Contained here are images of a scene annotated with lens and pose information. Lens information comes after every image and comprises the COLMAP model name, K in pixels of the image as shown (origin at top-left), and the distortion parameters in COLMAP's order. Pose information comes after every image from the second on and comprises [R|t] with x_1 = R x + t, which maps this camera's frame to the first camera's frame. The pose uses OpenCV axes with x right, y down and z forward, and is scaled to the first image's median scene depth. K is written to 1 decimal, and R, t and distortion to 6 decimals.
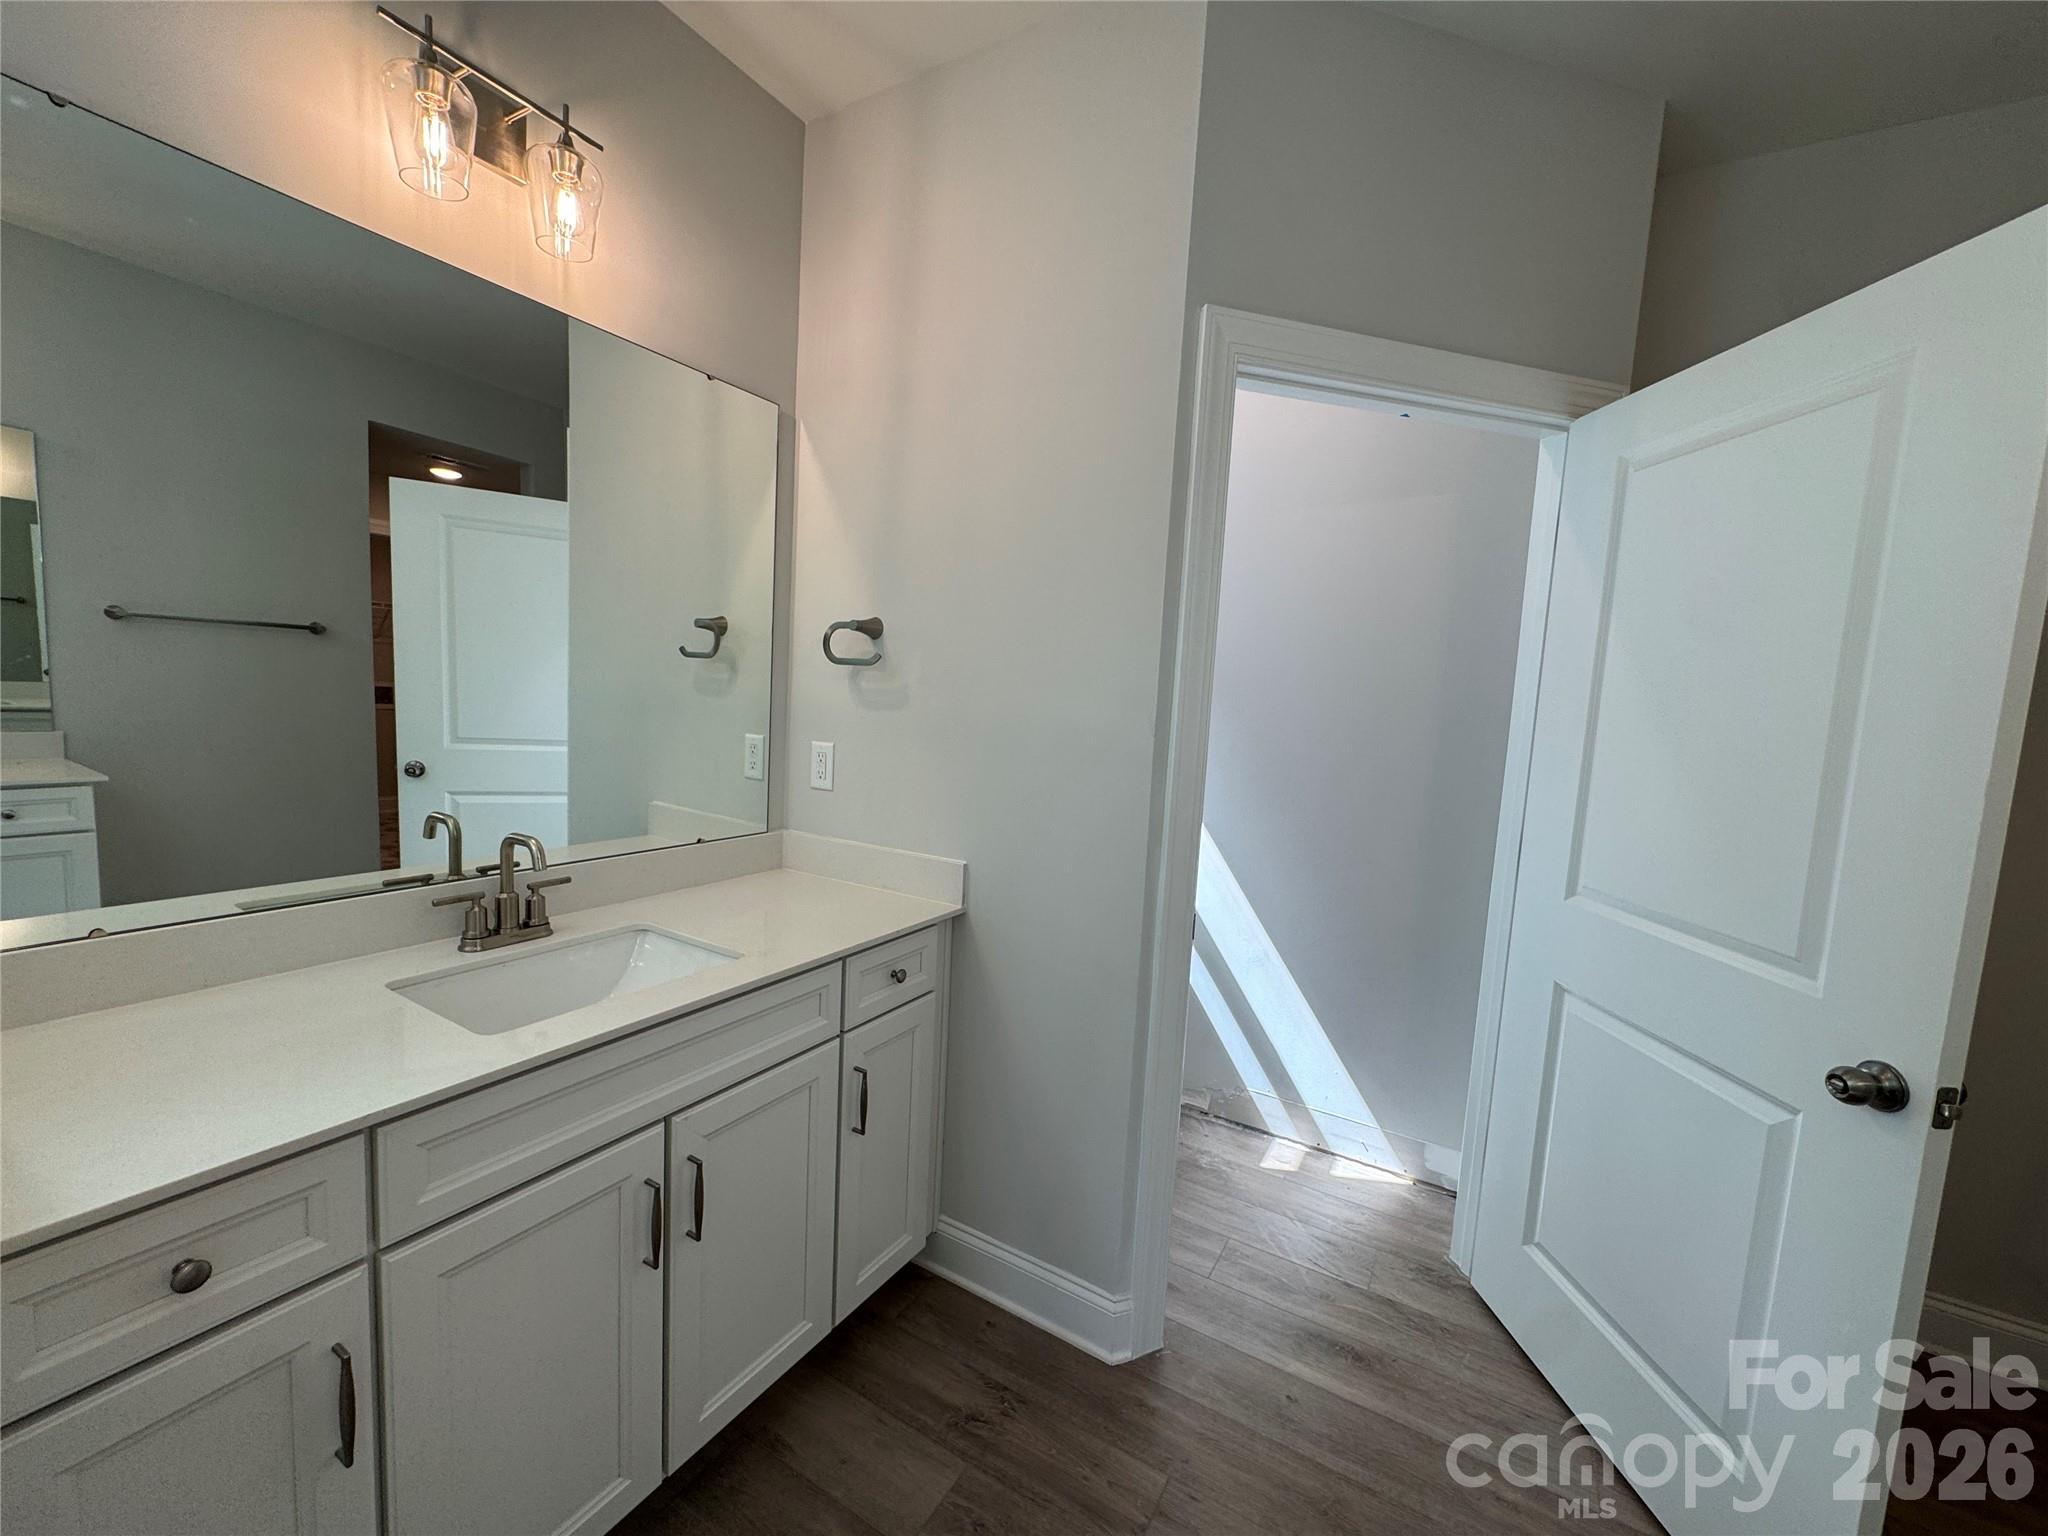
lens RADIAL K [[813.1, 0, 1014.7], [0, 813.1, 768.7], [0, 0, 1]] dist [-0.004916, 0.000463]
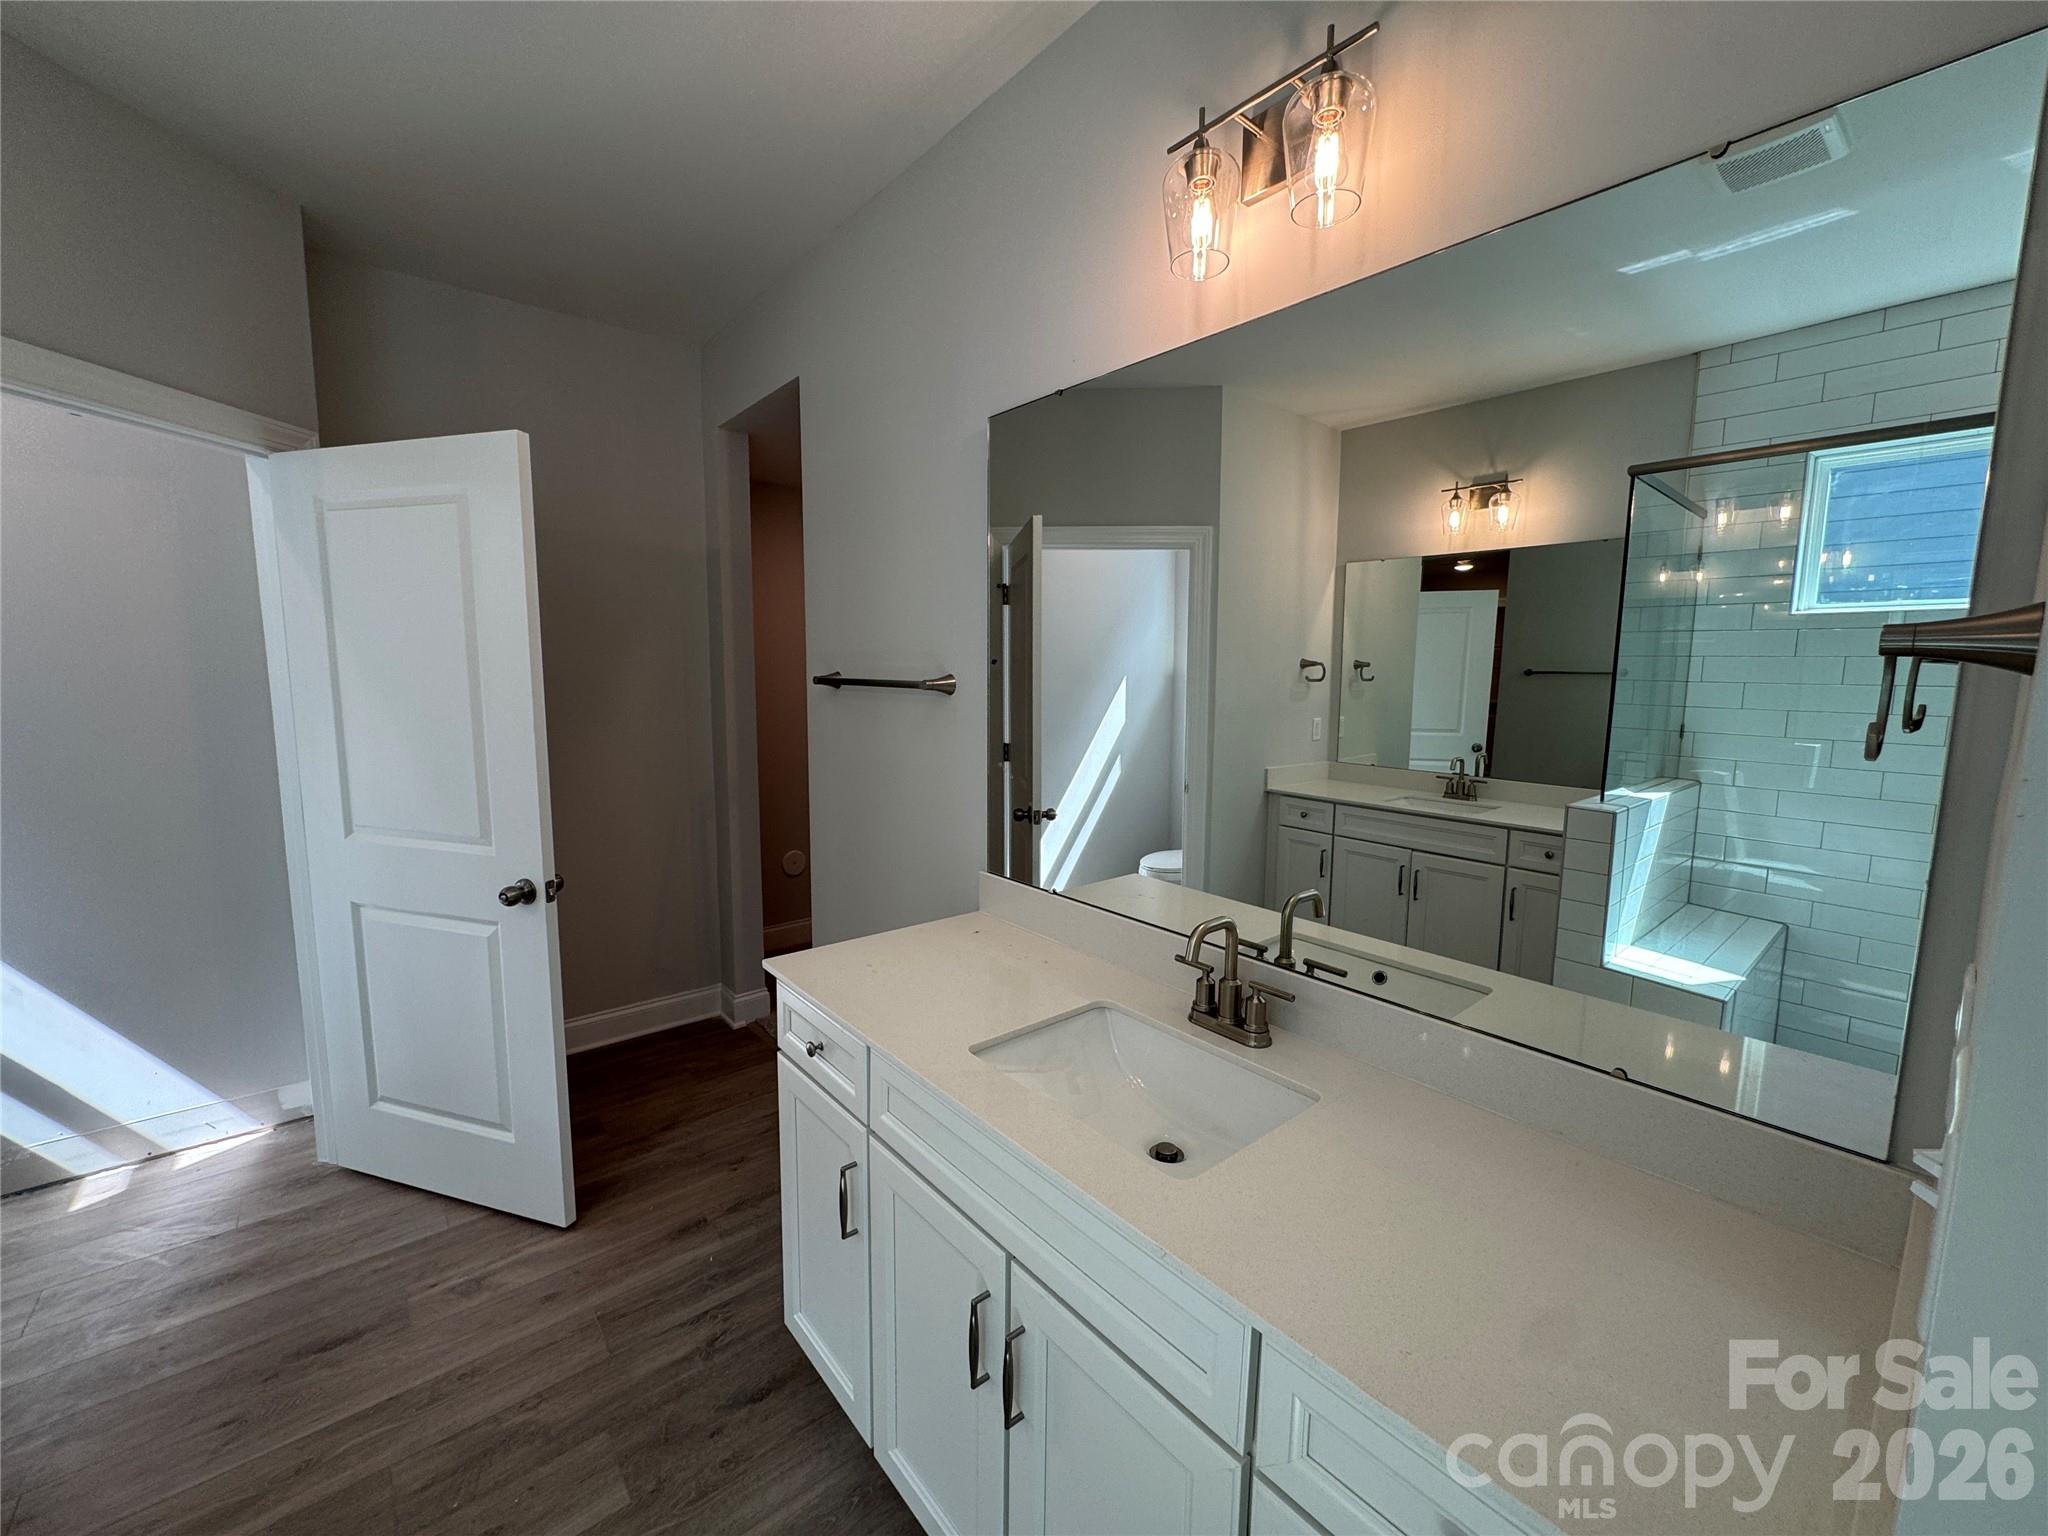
lens RADIAL K [[813.1, 0, 1029.1], [0, 813.1, 771.9], [0, 0, 1]] dist [-0.004916, 0.000463]
pose [[0.314907, -0.161566, 0.935270, -0.169045], [0.097359, 0.985706, 0.137497, -0.015572], [-0.944116, 0.047758, 0.326135, -0.447816]]
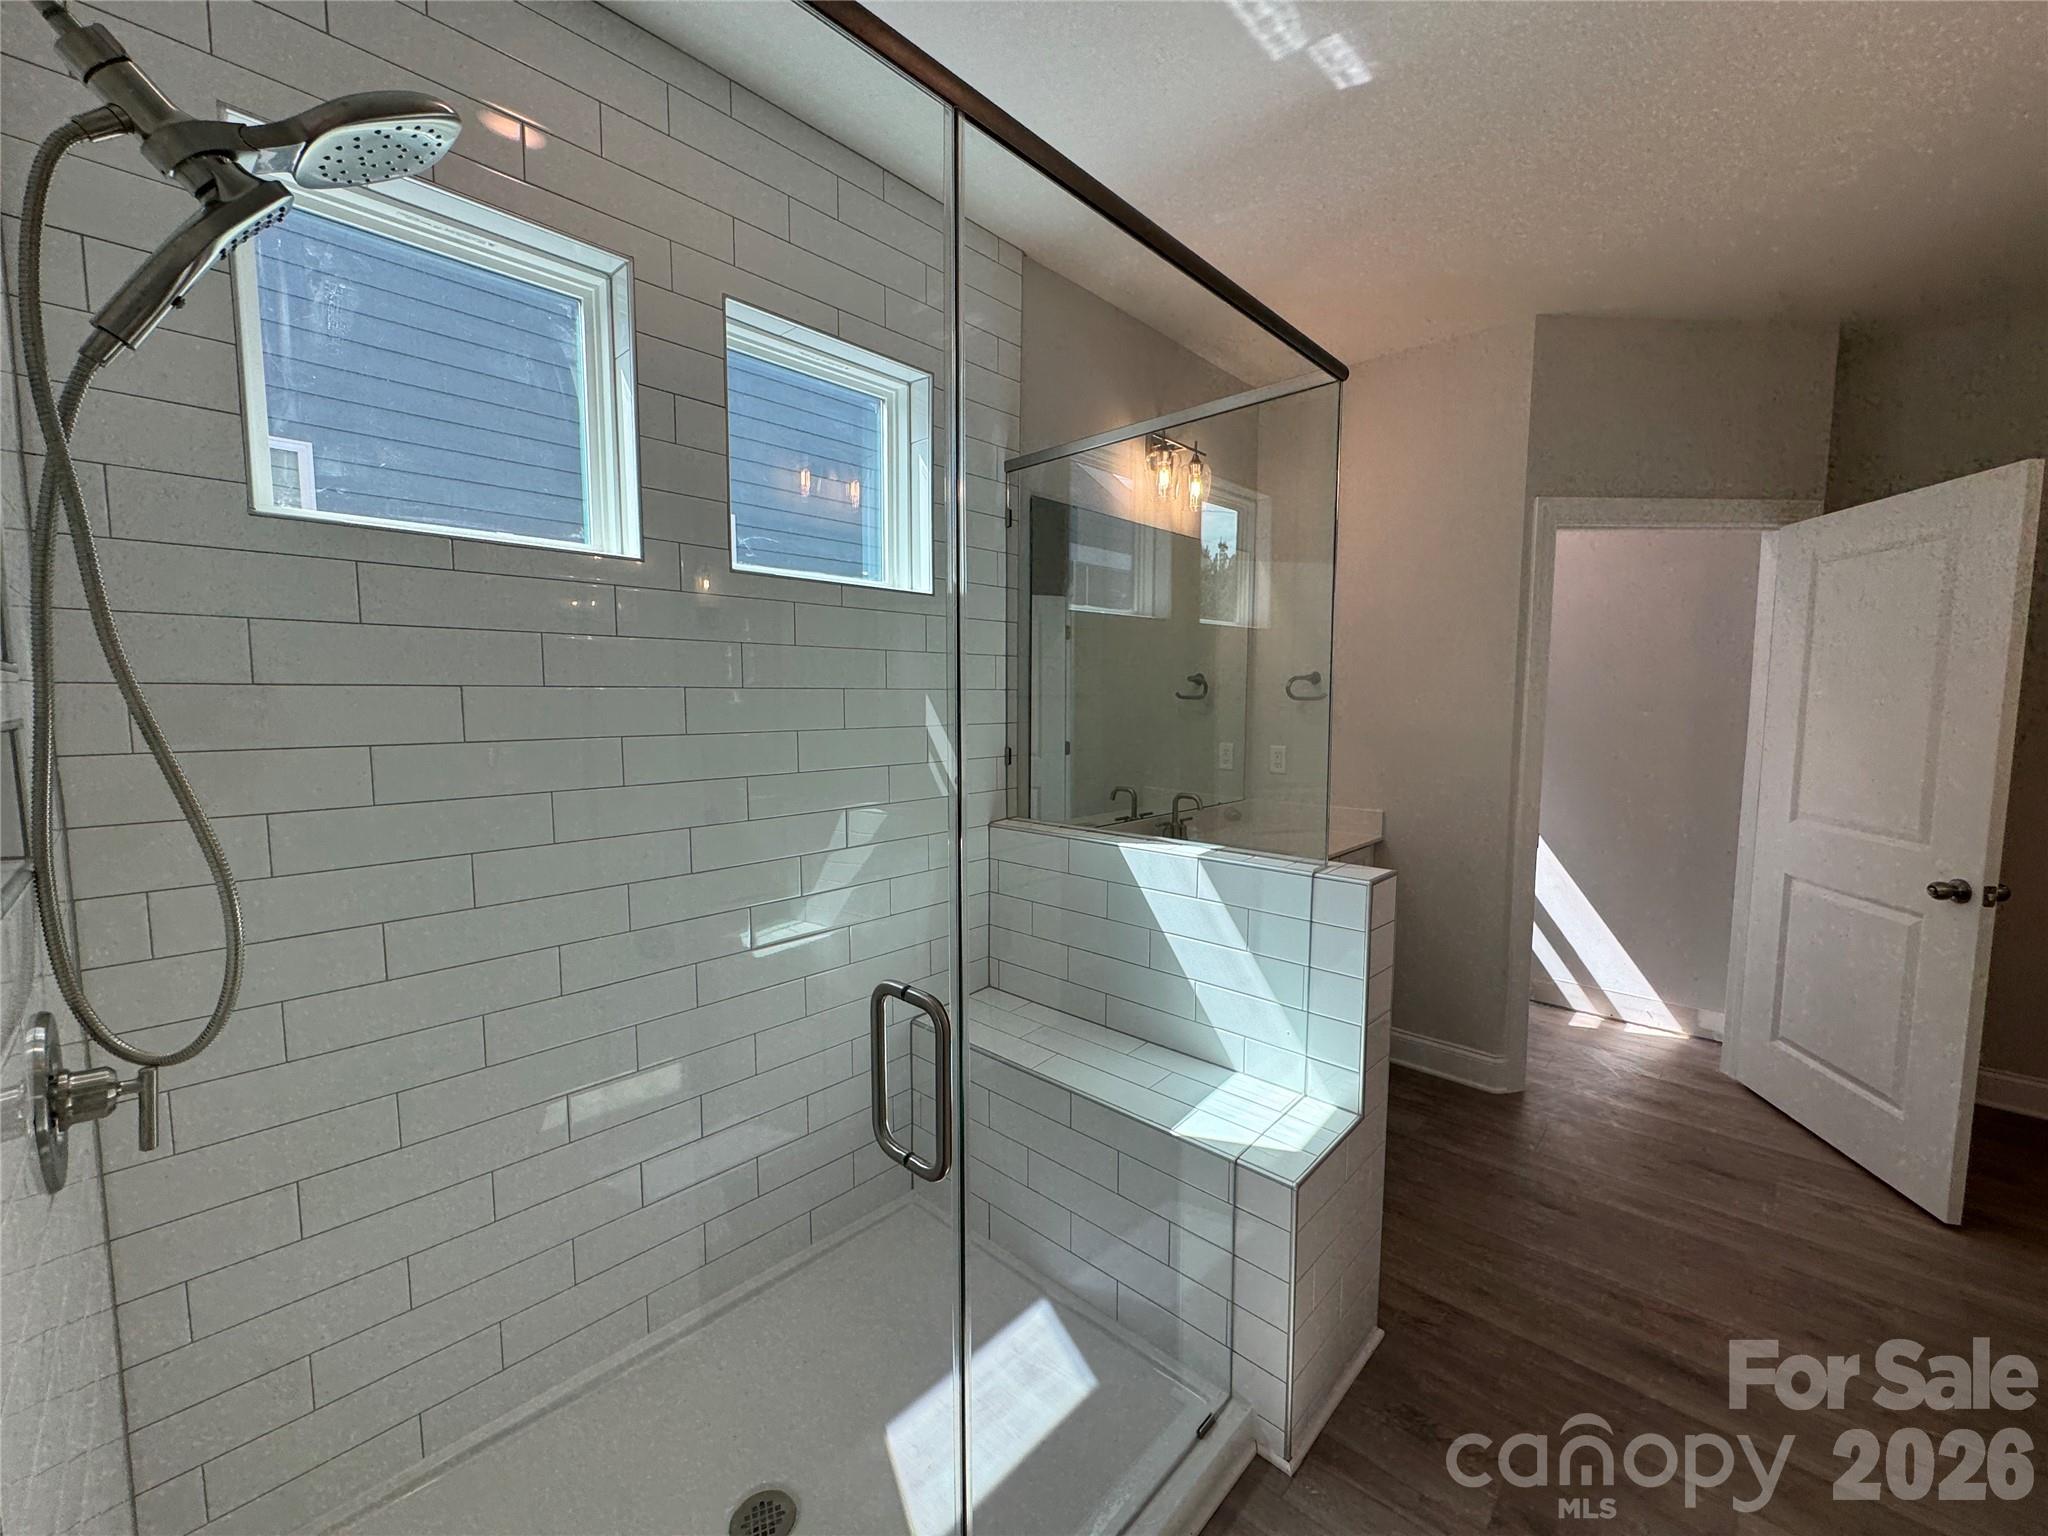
lens RADIAL K [[813.1, 0, 1010.6], [0, 813.1, 770.1], [0, 0, 1]] dist [-0.004916, 0.000463]
pose [[0.974513, -0.032515, -0.221964, -0.470426], [0.029569, 0.999425, -0.016583, 0.034633], [0.222376, 0.009597, 0.974914, -0.908630]]
